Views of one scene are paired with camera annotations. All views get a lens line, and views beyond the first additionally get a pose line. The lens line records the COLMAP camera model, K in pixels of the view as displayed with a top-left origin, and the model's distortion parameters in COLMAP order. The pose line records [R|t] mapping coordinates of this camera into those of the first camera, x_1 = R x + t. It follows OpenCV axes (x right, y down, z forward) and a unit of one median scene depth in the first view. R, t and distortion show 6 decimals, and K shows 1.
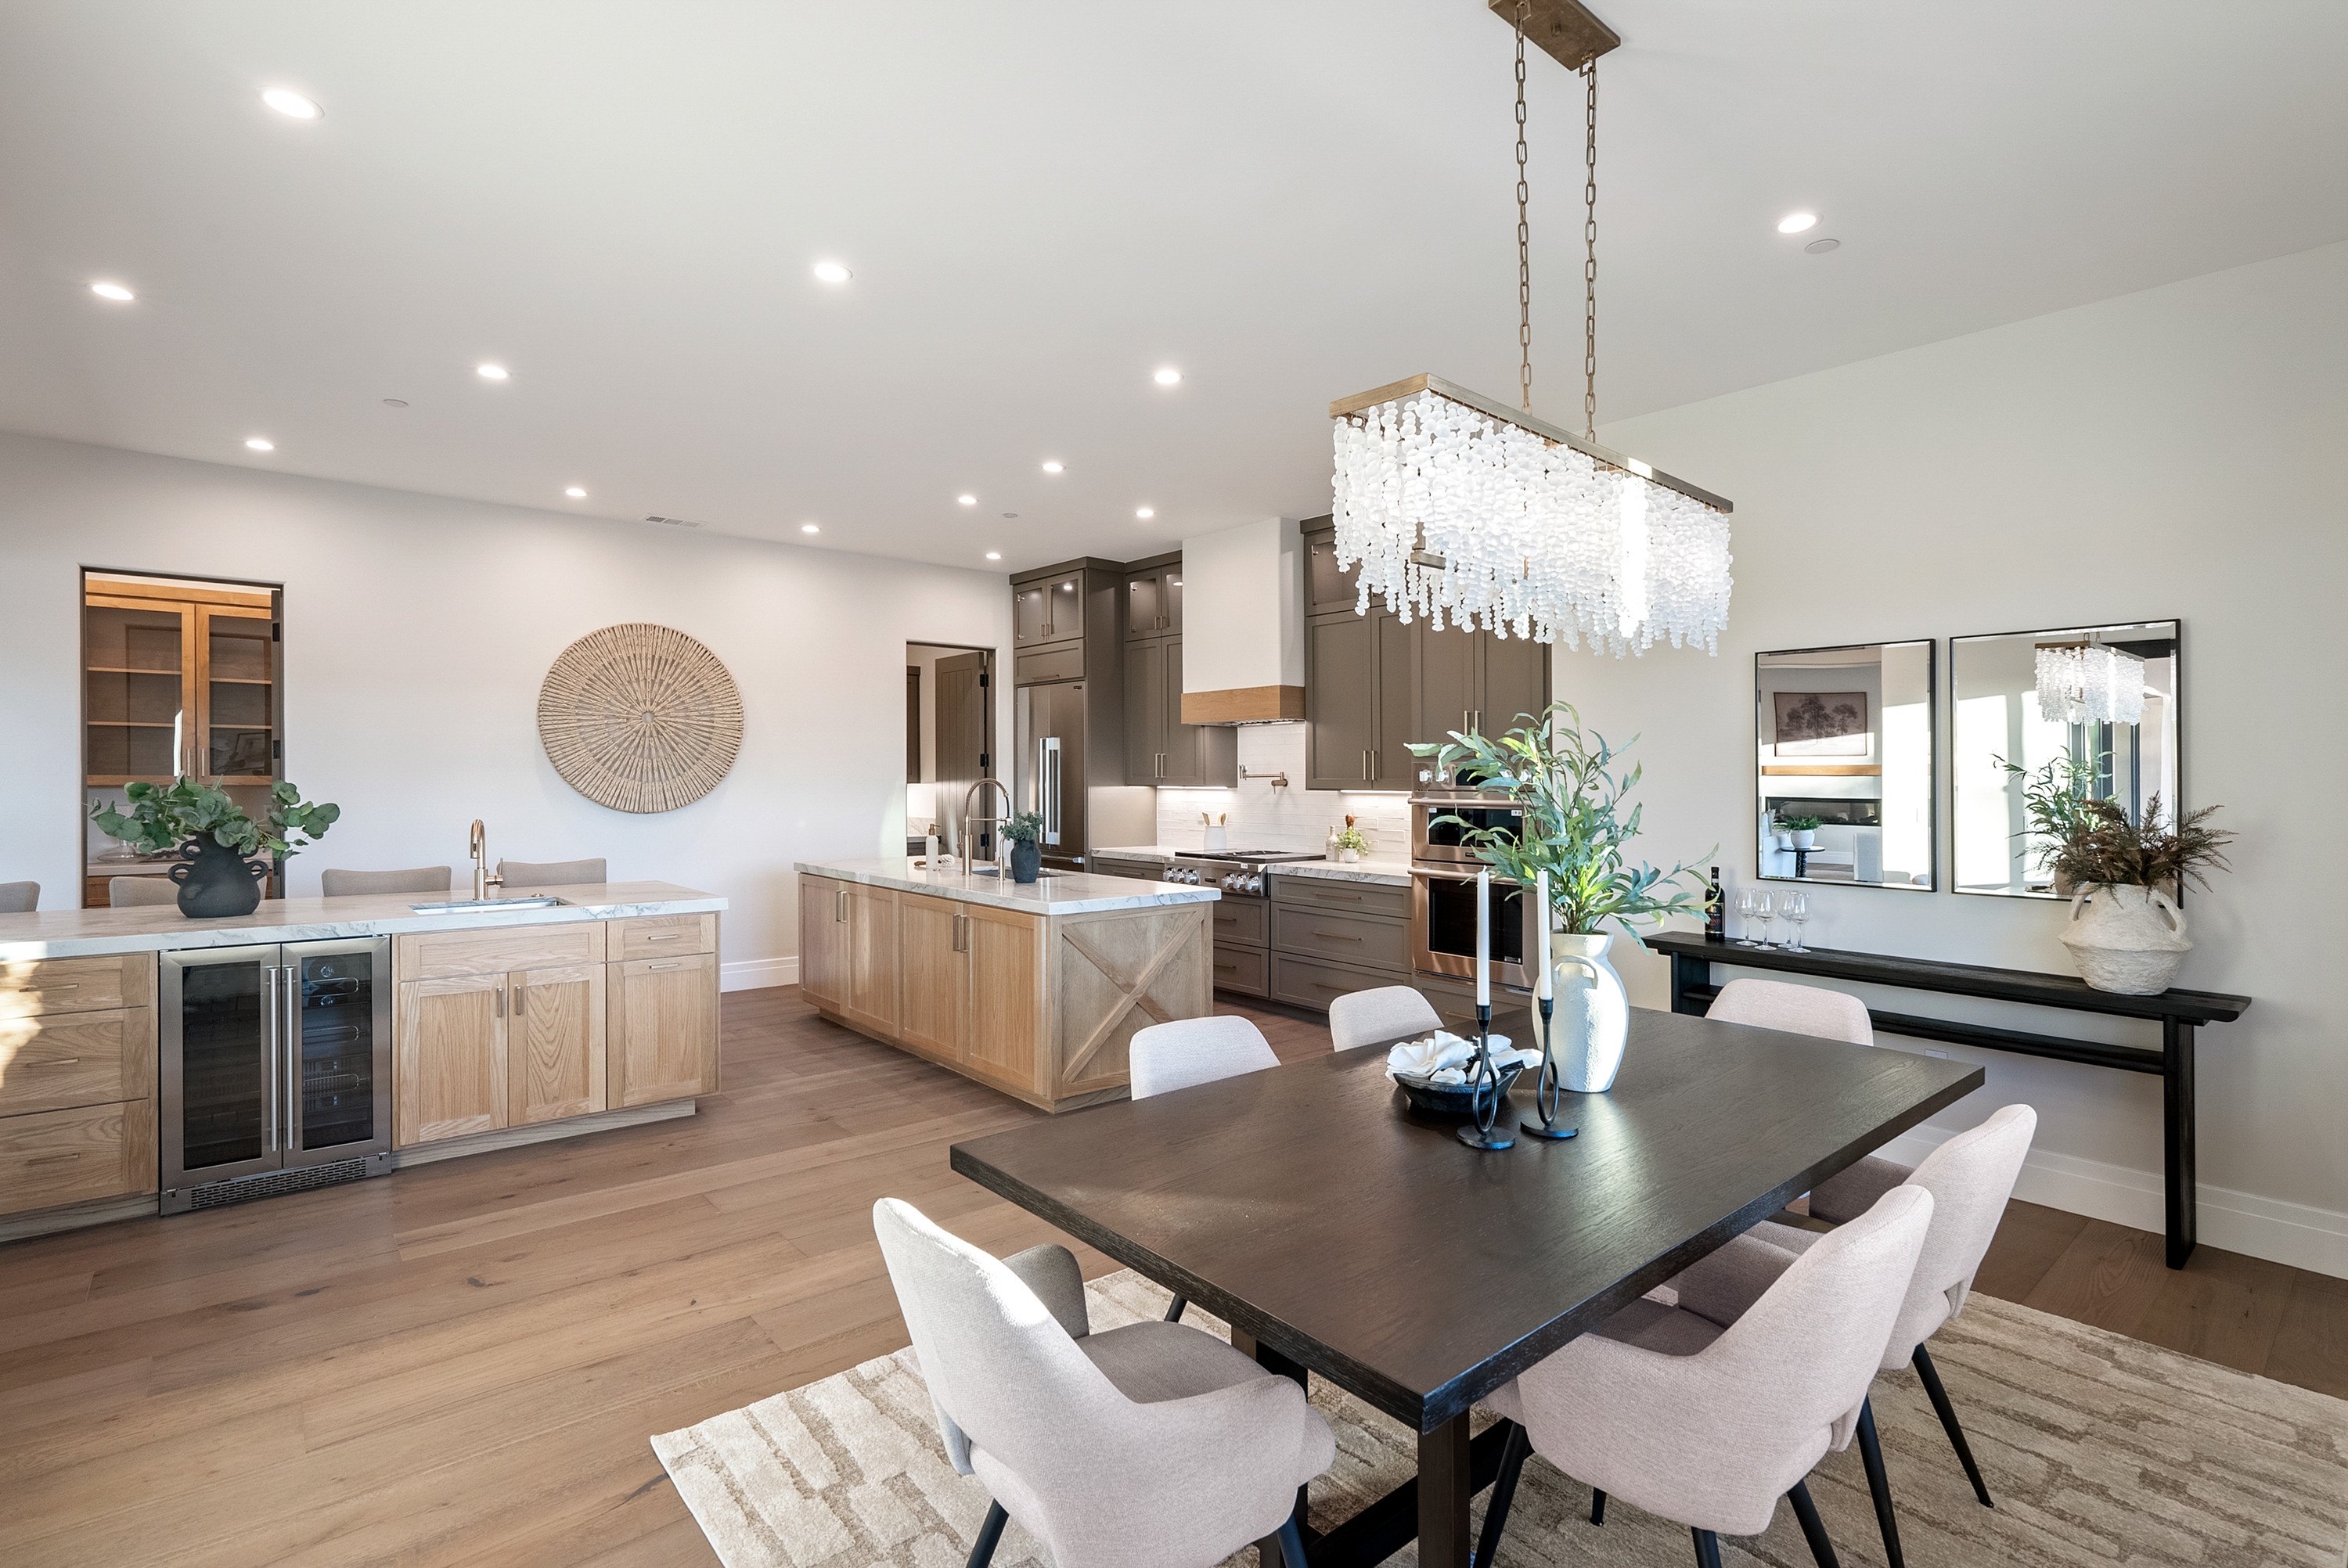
lens RADIAL K [[1066.3, 0, 1156.0], [0, 1066.3, 783.3], [0, 0, 1]] dist [-0.010196, 0.003366]
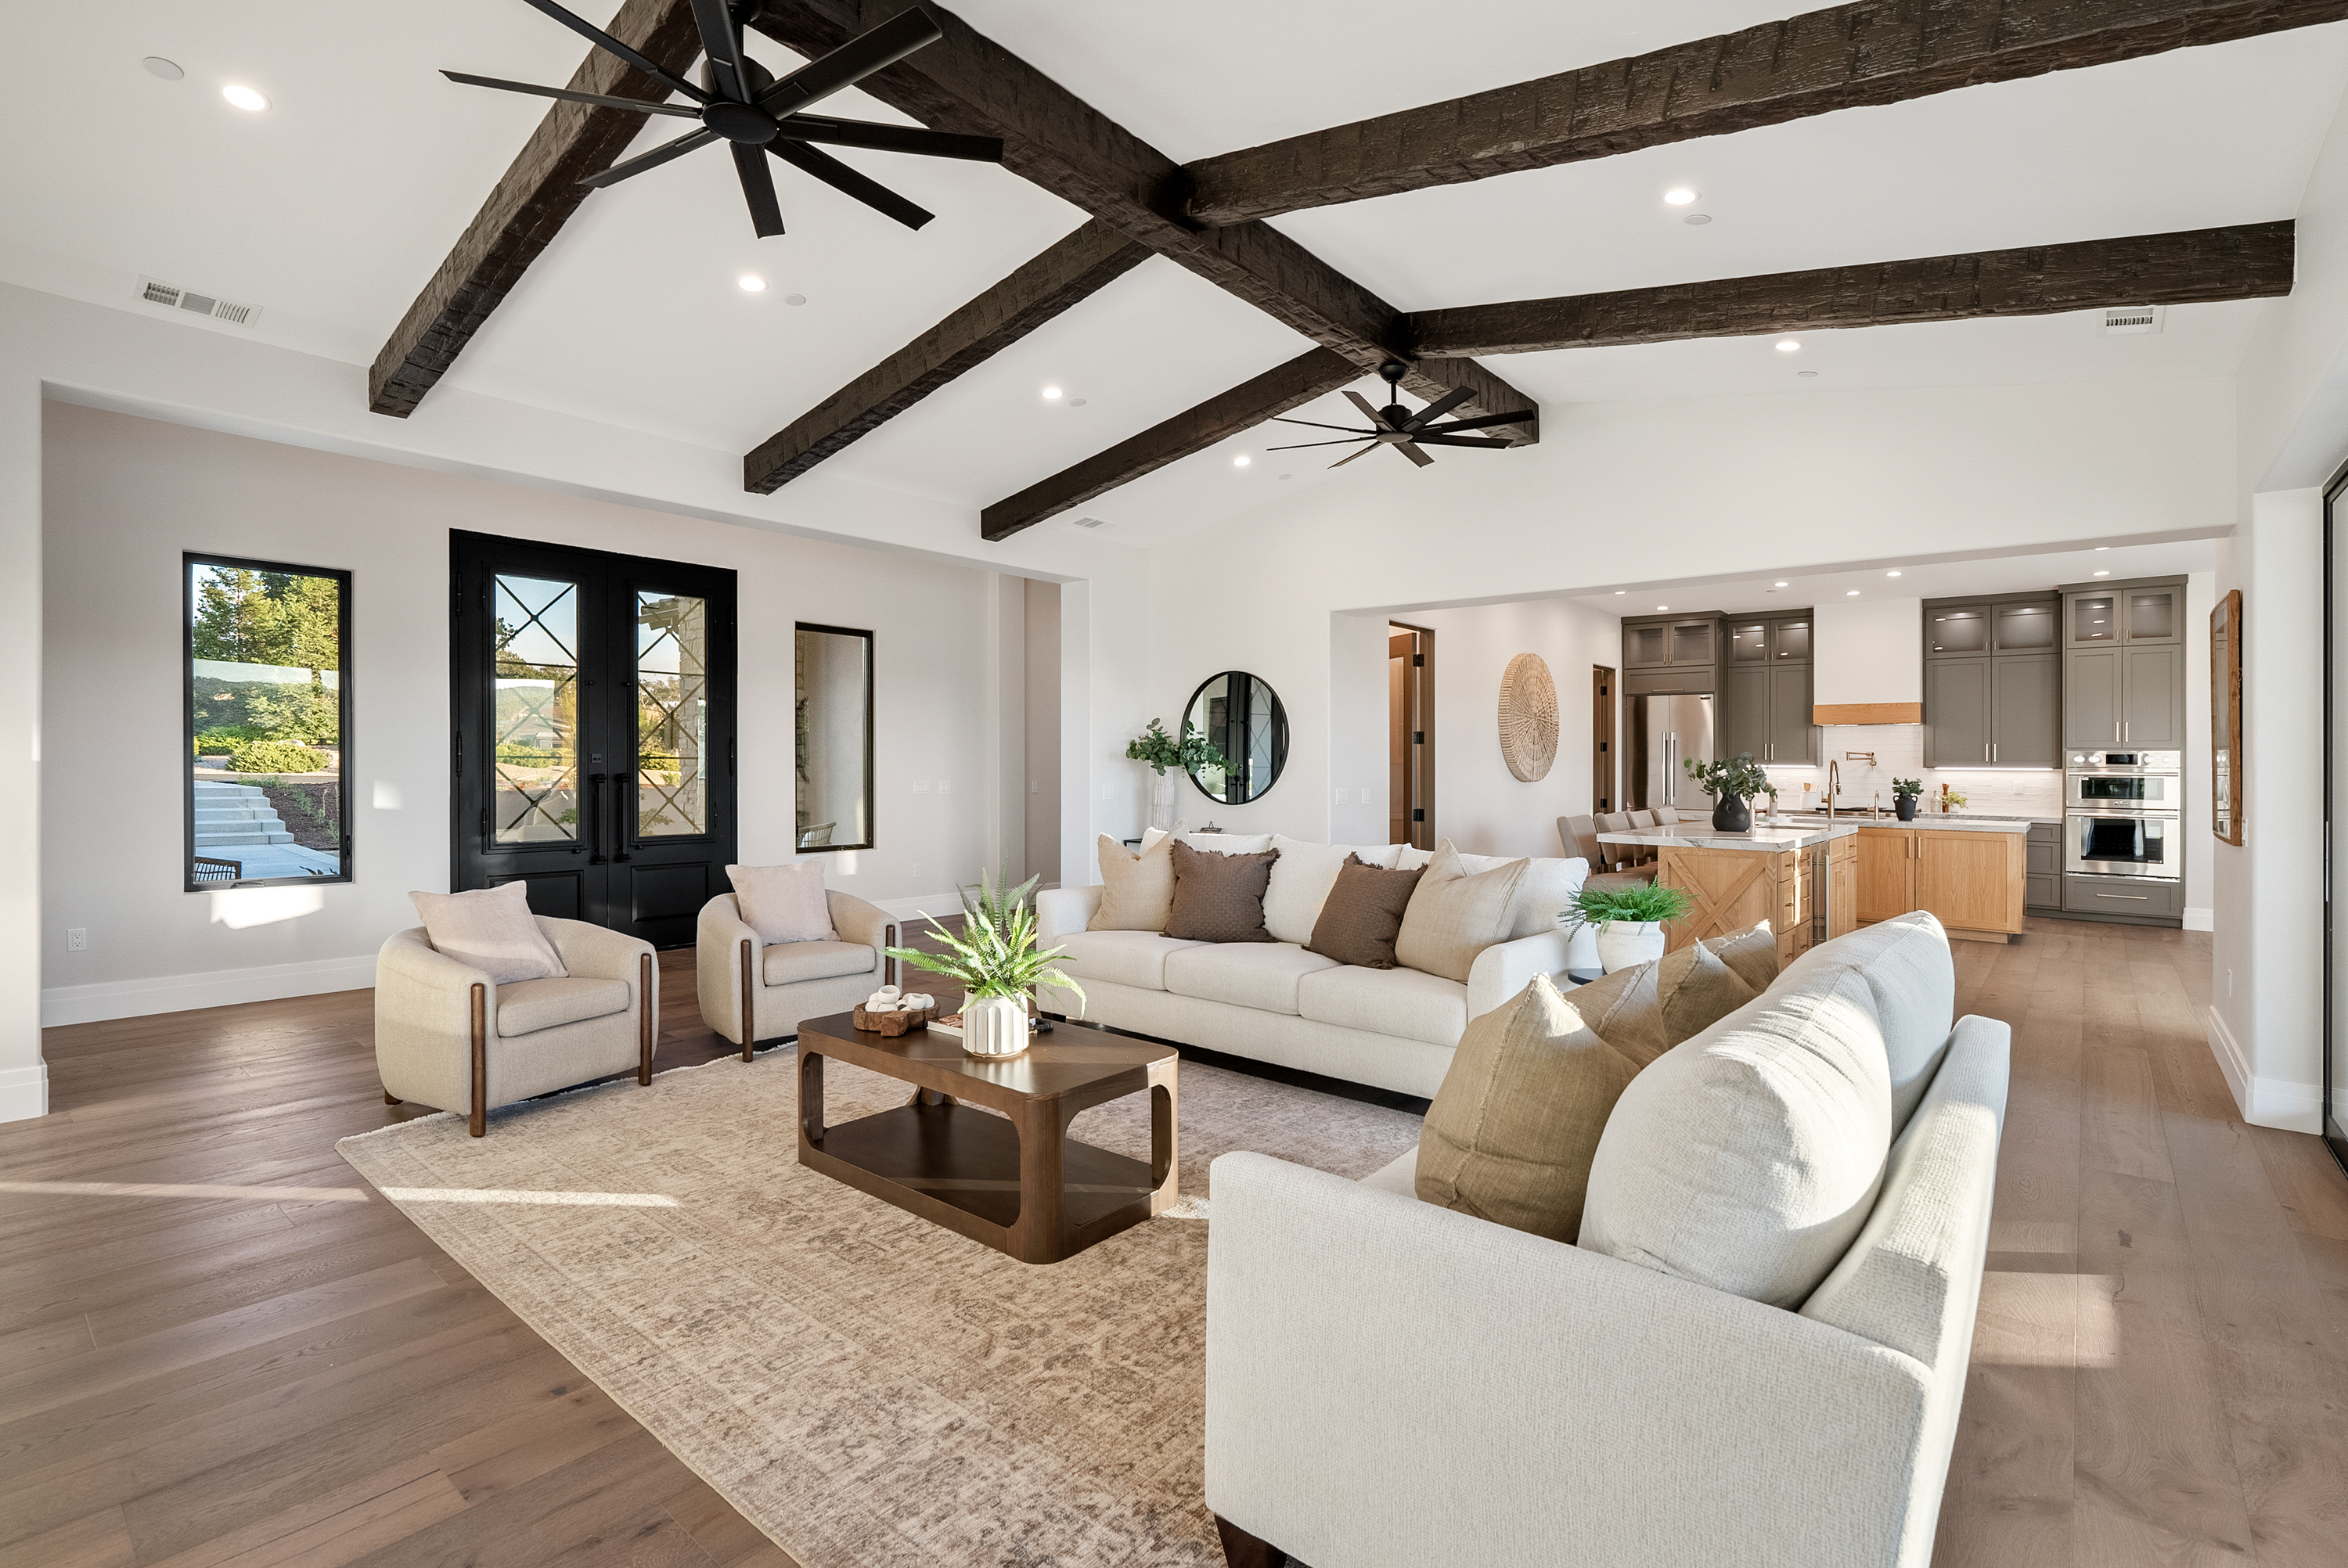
lens RADIAL K [[1066.3, 0, 1182.6], [0, 1066.3, 753.4], [0, 0, 1]] dist [-0.010196, 0.003366]
pose [[0.990744, 0.006576, 0.135584, -1.111642], [-0.004310, 0.999846, -0.016996, 0.015562], [-0.135675, 0.016254, 0.990620, -0.389052]]
